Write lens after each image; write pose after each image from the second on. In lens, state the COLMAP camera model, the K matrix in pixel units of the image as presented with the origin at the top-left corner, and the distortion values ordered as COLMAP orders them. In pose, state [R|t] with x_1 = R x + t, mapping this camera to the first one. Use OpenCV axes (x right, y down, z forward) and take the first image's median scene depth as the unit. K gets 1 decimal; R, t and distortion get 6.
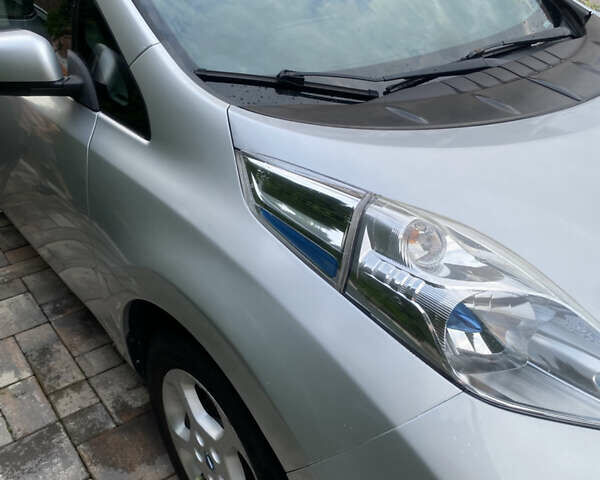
lens RADIAL K [[641.6, 0, 300.0], [0, 641.6, 240.0], [0, 0, 1]] dist [-0.005379, -0.023244]
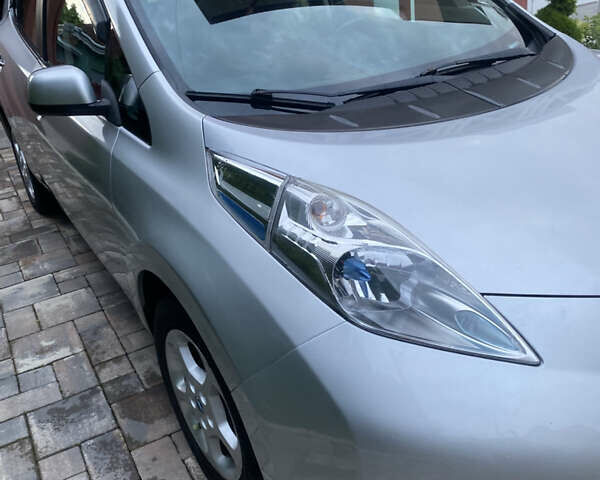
lens RADIAL K [[641.6, 0, 300.0], [0, 641.6, 240.0], [0, 0, 1]] dist [-0.005379, -0.023244]
pose [[0.990203, 0.002557, -0.139611, 0.215756], [-0.009458, 0.998764, -0.048788, 0.084576], [0.139314, 0.049630, 0.989004, -0.203126]]
